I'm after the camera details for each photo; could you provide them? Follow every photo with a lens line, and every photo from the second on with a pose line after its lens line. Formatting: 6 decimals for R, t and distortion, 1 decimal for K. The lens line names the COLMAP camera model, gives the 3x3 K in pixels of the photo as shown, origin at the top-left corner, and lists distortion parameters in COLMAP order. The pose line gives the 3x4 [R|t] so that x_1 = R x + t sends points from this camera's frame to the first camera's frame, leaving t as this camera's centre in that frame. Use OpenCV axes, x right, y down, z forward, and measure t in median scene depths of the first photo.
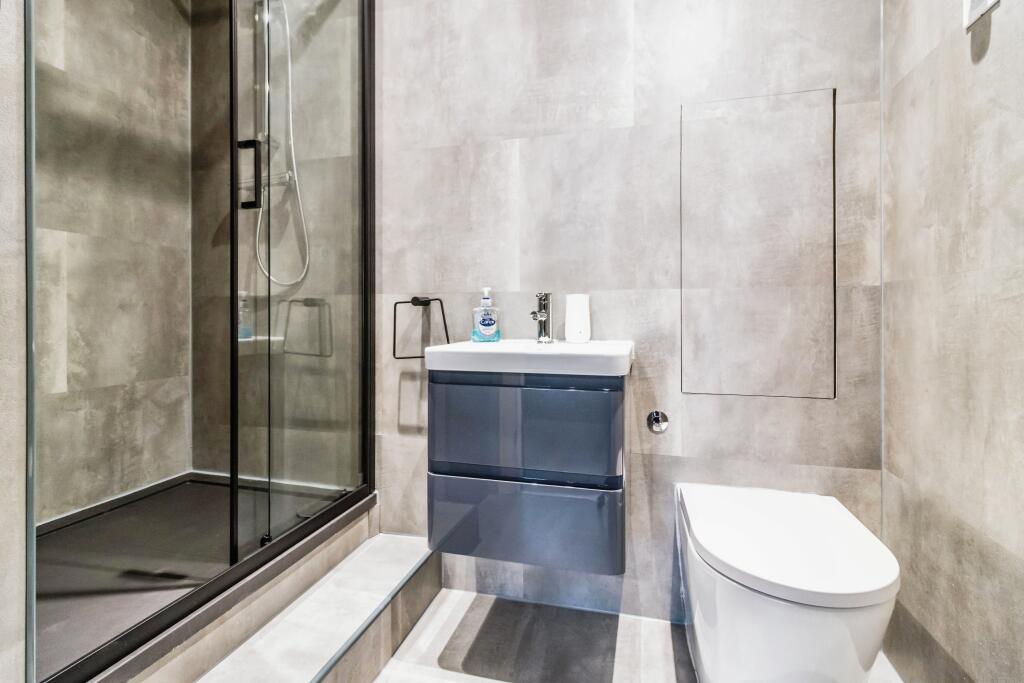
lens RADIAL K [[495.3, 0, 507.0], [0, 495.3, 328.1], [0, 0, 1]] dist [0.000552, 0.000481]
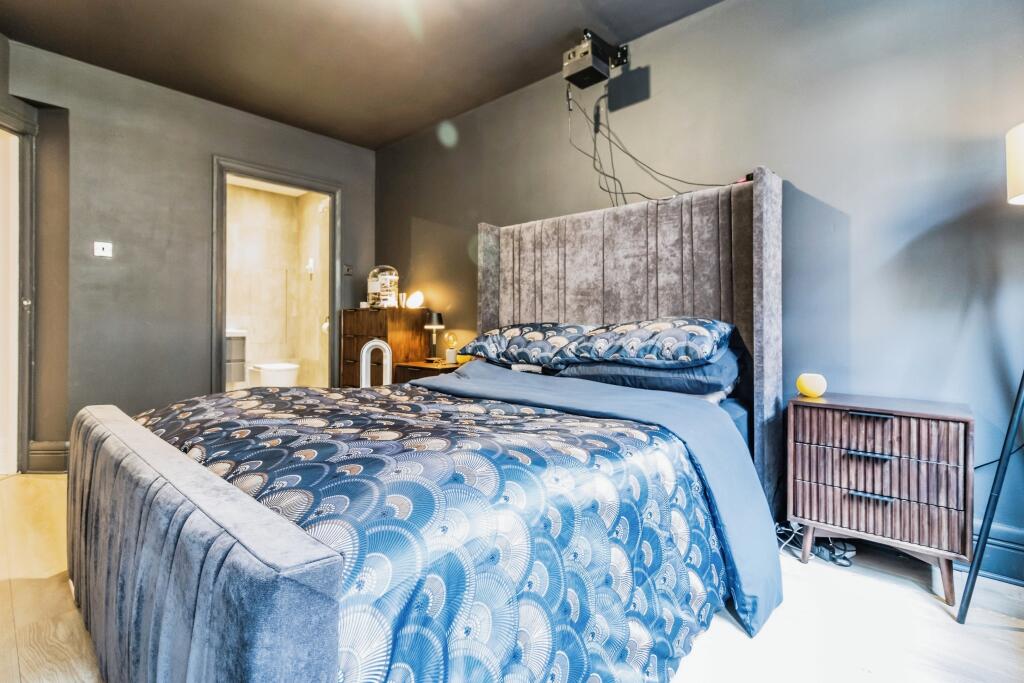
lens RADIAL K [[495.3, 0, 507.0], [0, 495.3, 328.1], [0, 0, 1]] dist [0.000552, 0.000481]
pose [[0.491394, 0.005722, 0.870918, -2.155420], [0.005739, 0.999935, -0.009808, 0.070516], [-0.870918, 0.009818, 0.491330, -2.792341]]
